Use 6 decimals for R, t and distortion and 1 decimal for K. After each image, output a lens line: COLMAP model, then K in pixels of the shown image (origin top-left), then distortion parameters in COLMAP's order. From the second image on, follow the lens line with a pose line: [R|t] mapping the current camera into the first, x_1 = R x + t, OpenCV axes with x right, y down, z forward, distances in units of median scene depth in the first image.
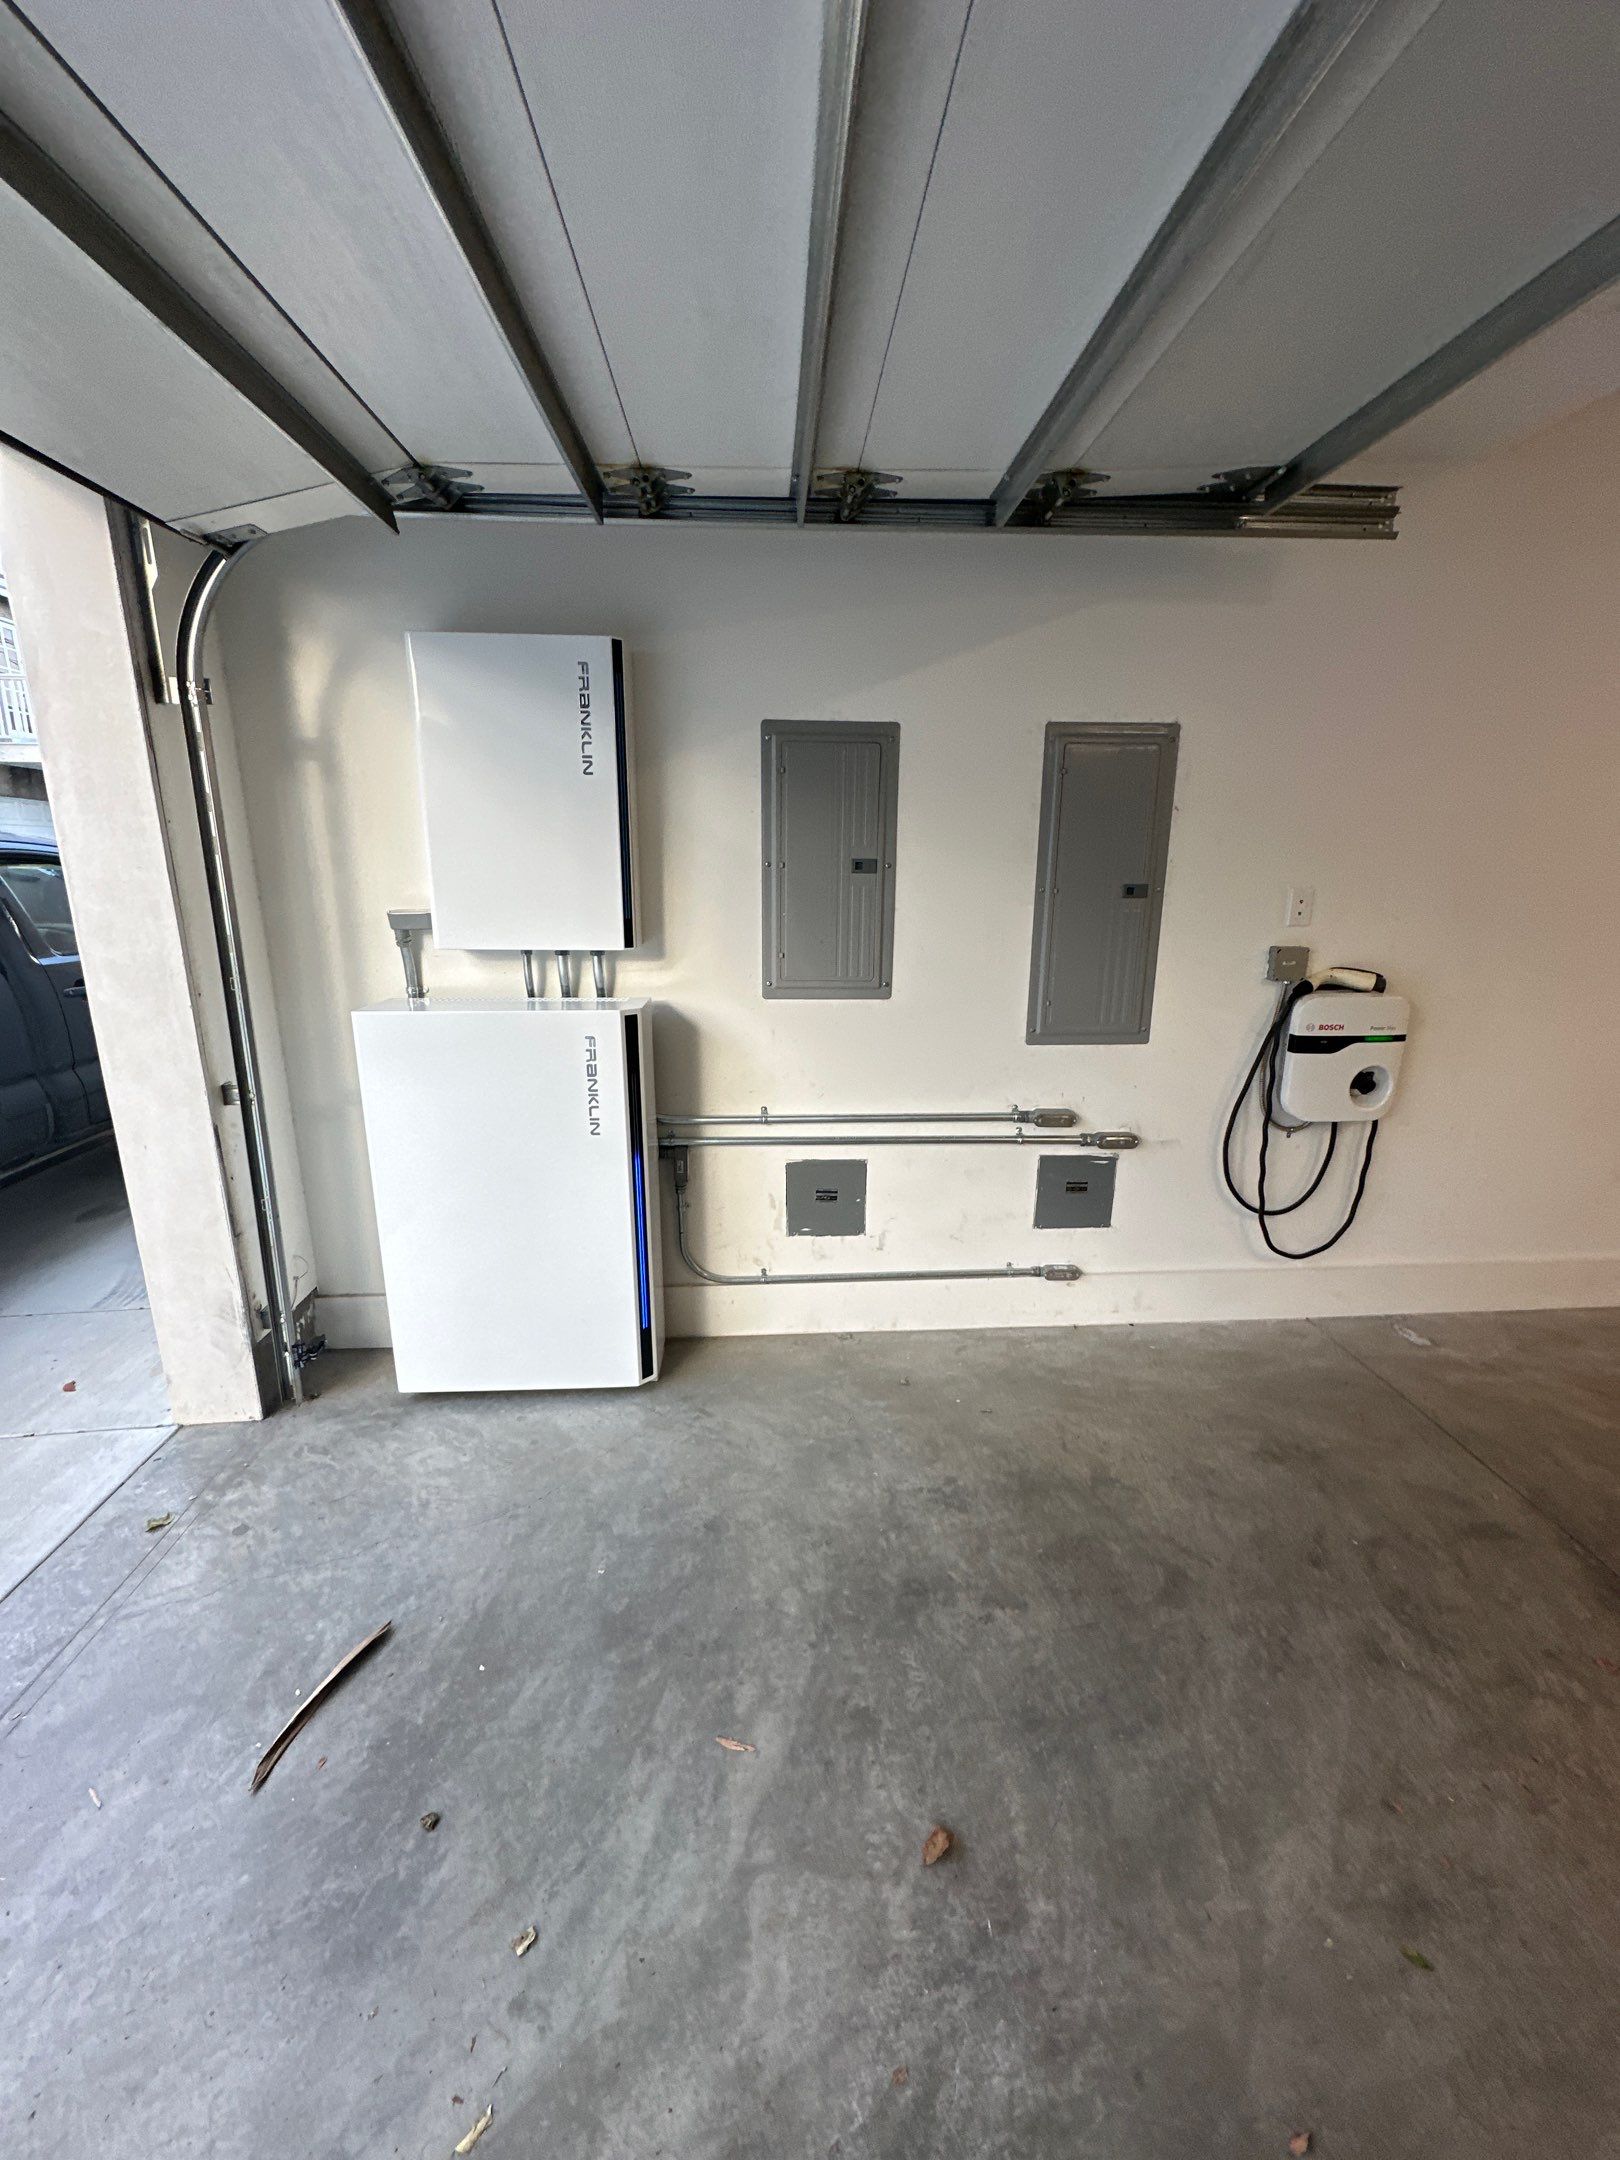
lens RADIAL K [[858.0, 0, 817.0], [0, 858.0, 1080.6], [0, 0, 1]] dist [-0.005571, 0.000950]
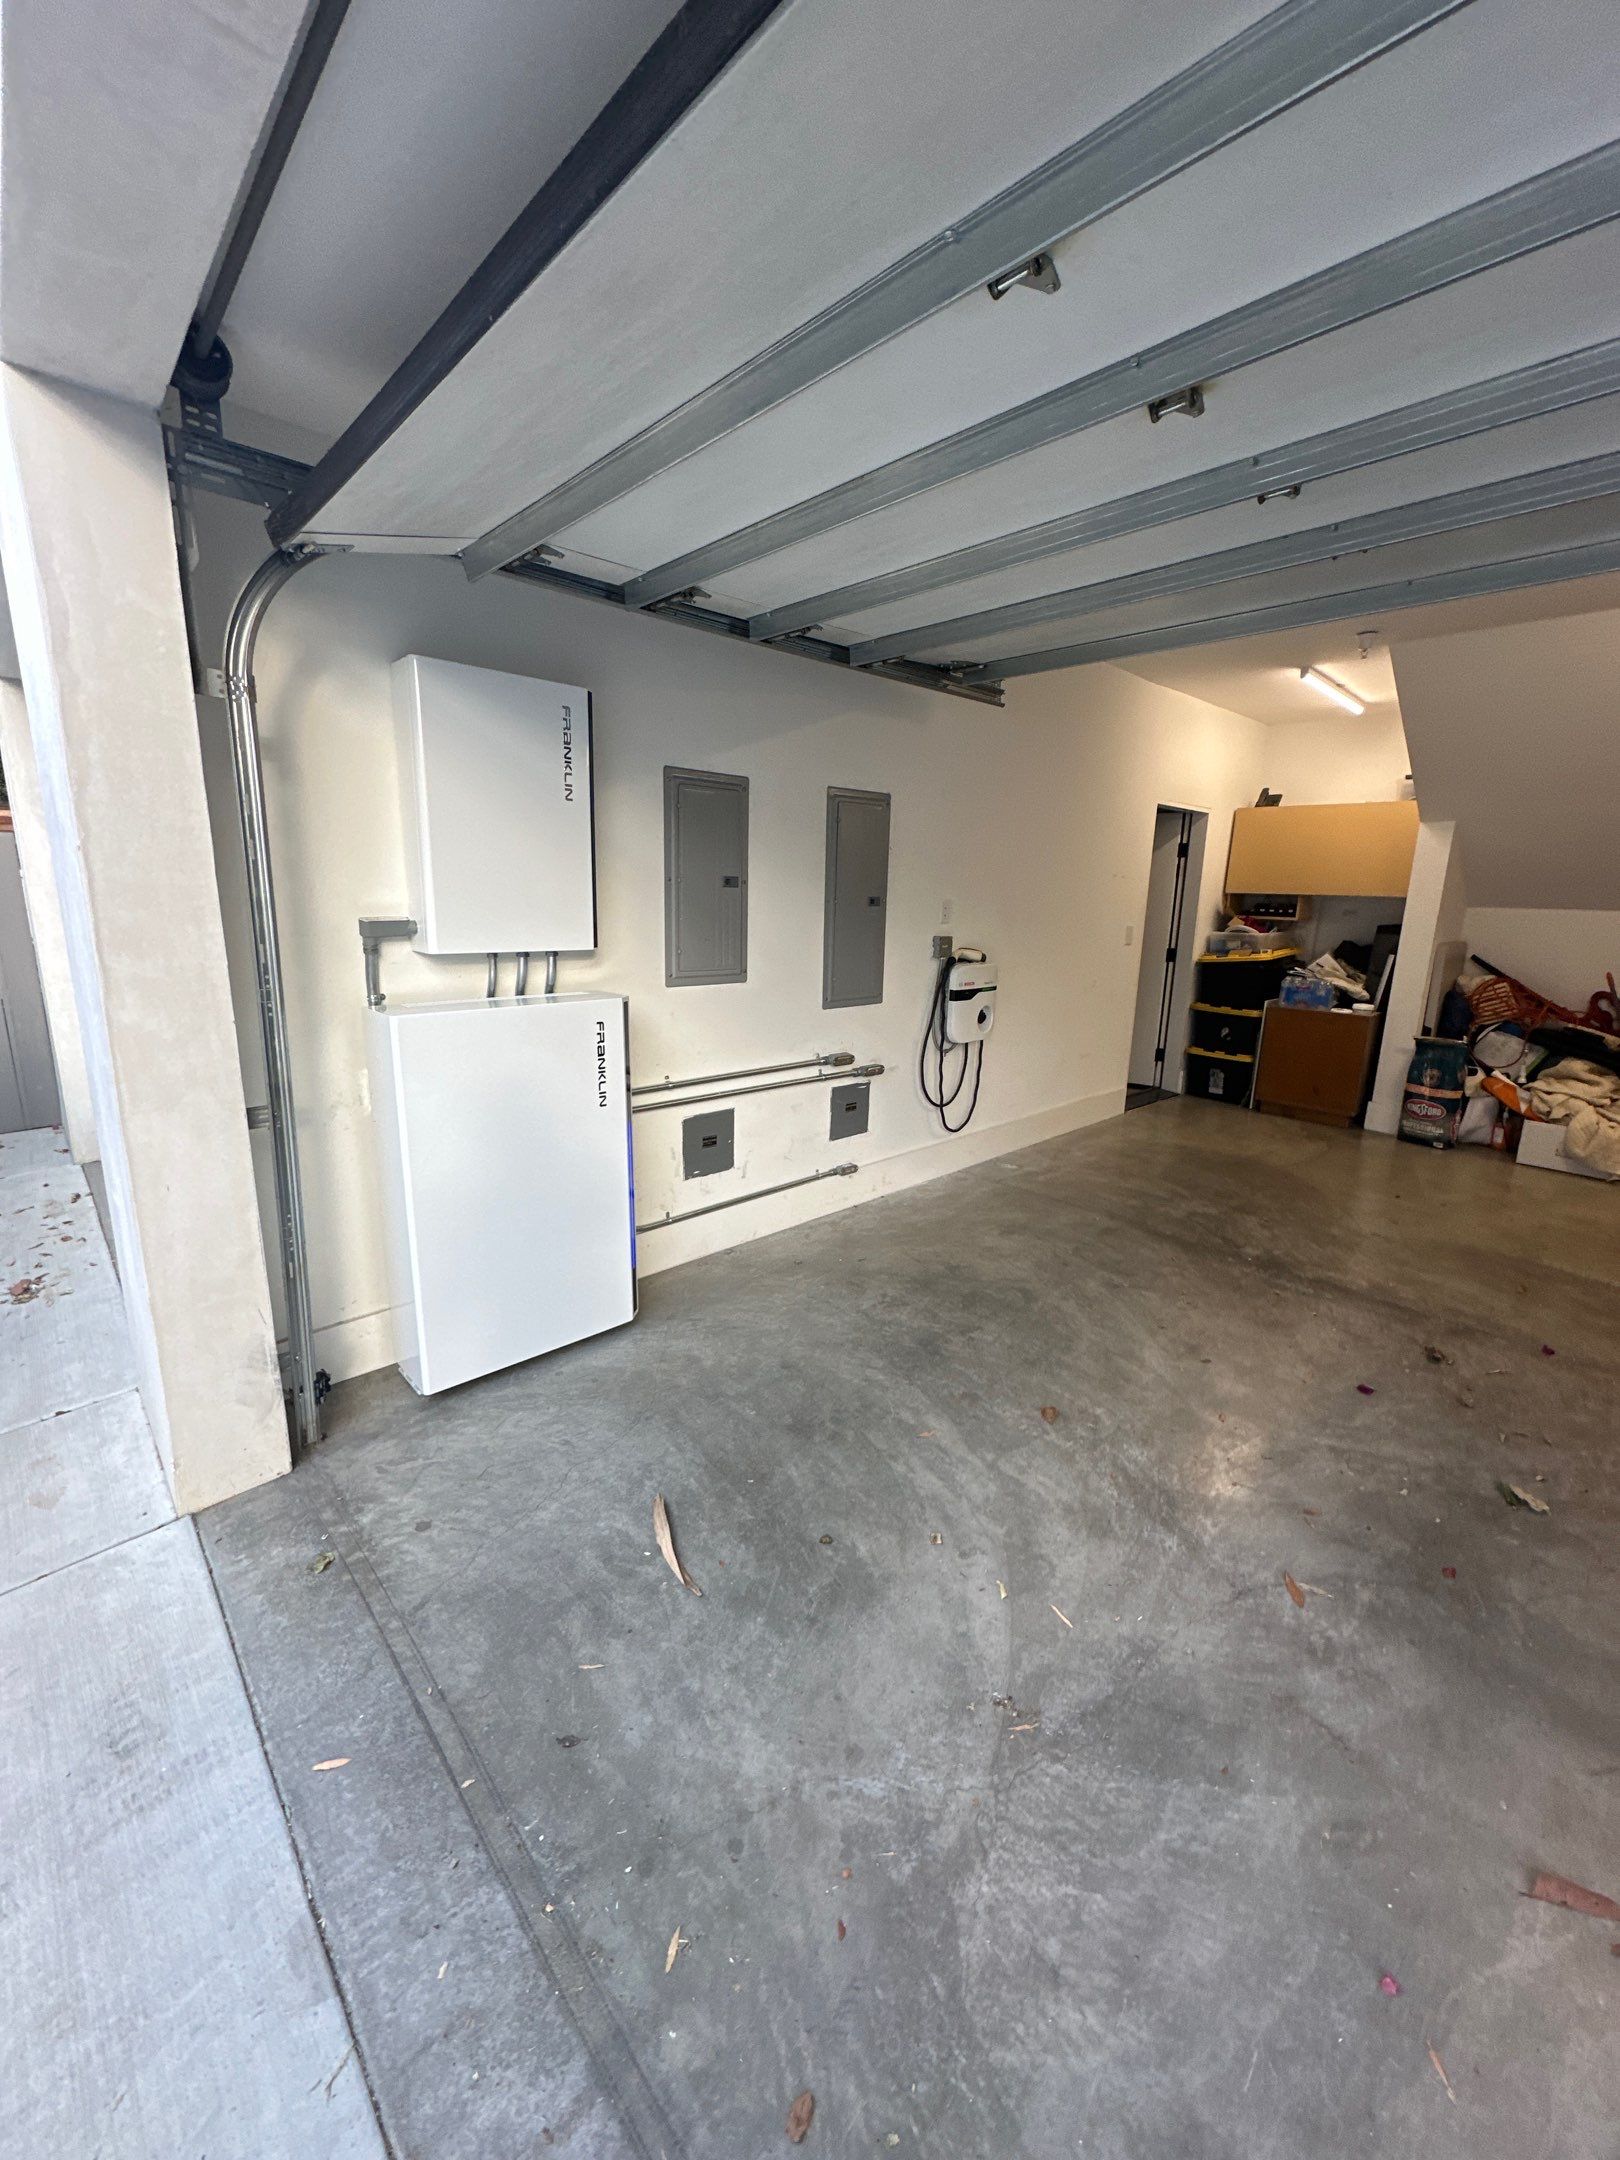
lens RADIAL K [[858.0, 0, 812.6], [0, 858.0, 1080.9], [0, 0, 1]] dist [-0.005571, 0.000950]
pose [[0.766125, -0.128280, 0.629760, -0.820834], [0.139808, 0.989677, 0.031513, 0.033939], [-0.627301, 0.063902, 0.776151, -0.099731]]
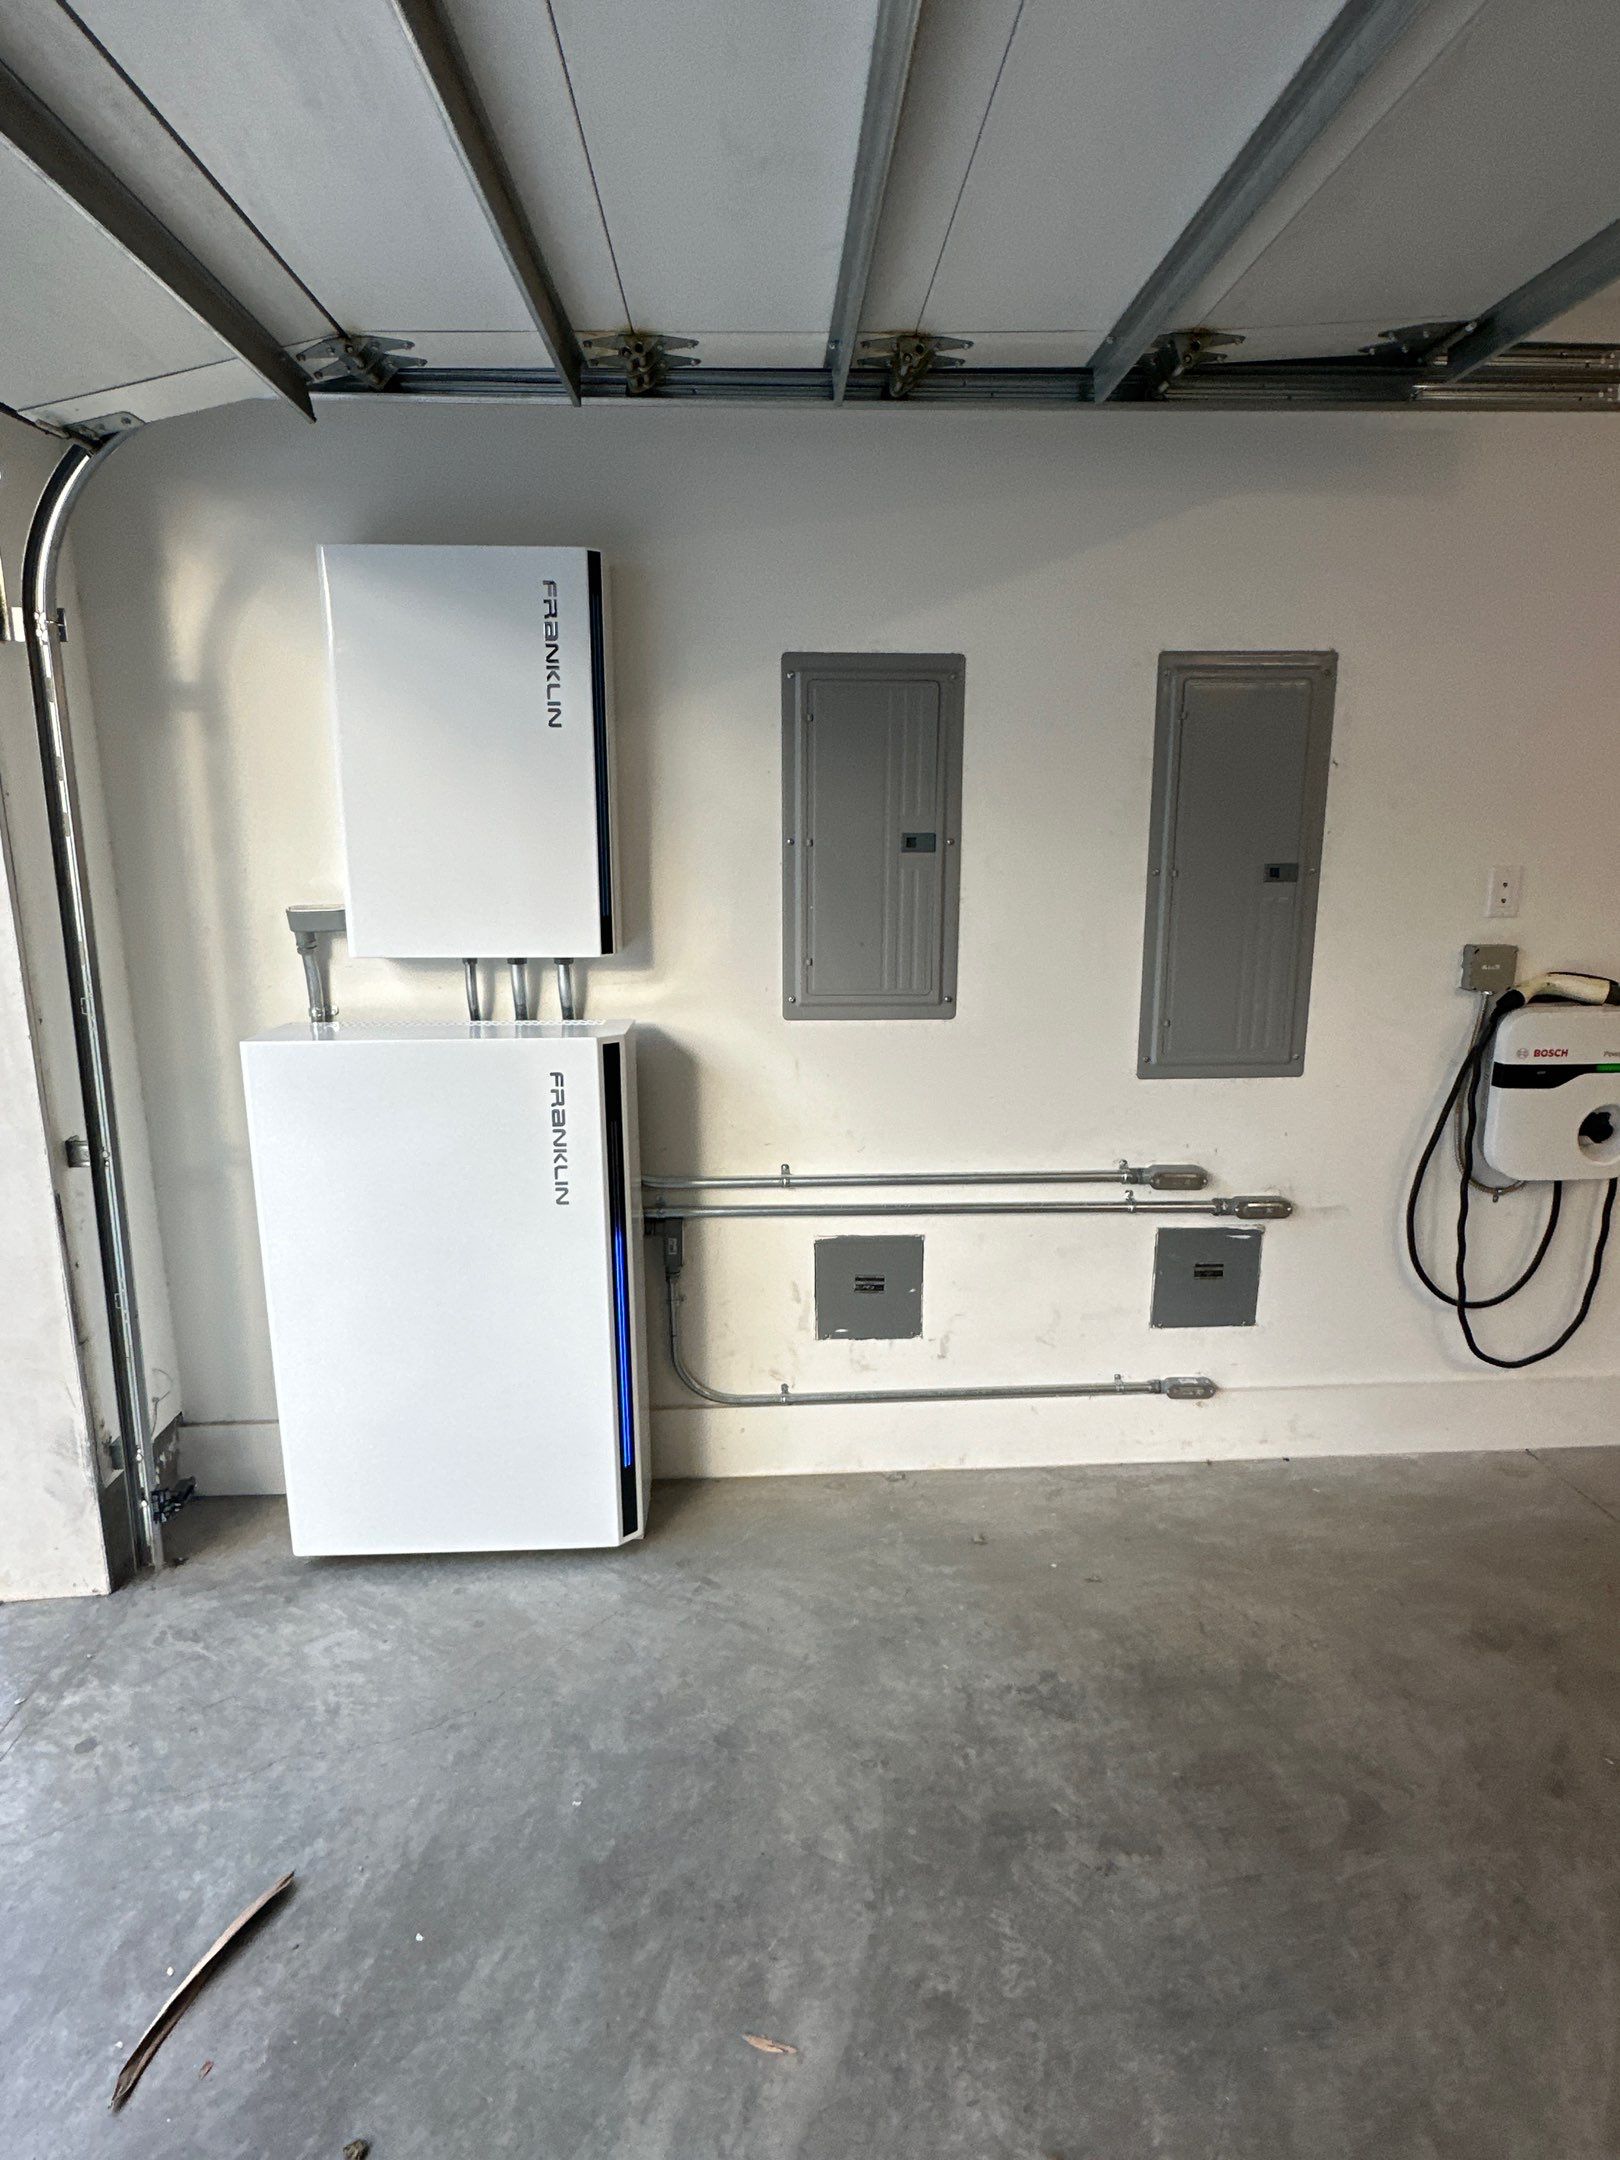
lens RADIAL K [[1167.5, 0, 818.3], [0, 1167.5, 1080.2], [0, 0, 1]] dist [-0.003982, 0.000822]
pose [[0.999925, -0.006513, -0.010365, -0.026549], [0.006117, 0.999267, -0.037795, -0.005071], [0.010604, 0.037729, 0.999232, -0.015611]]
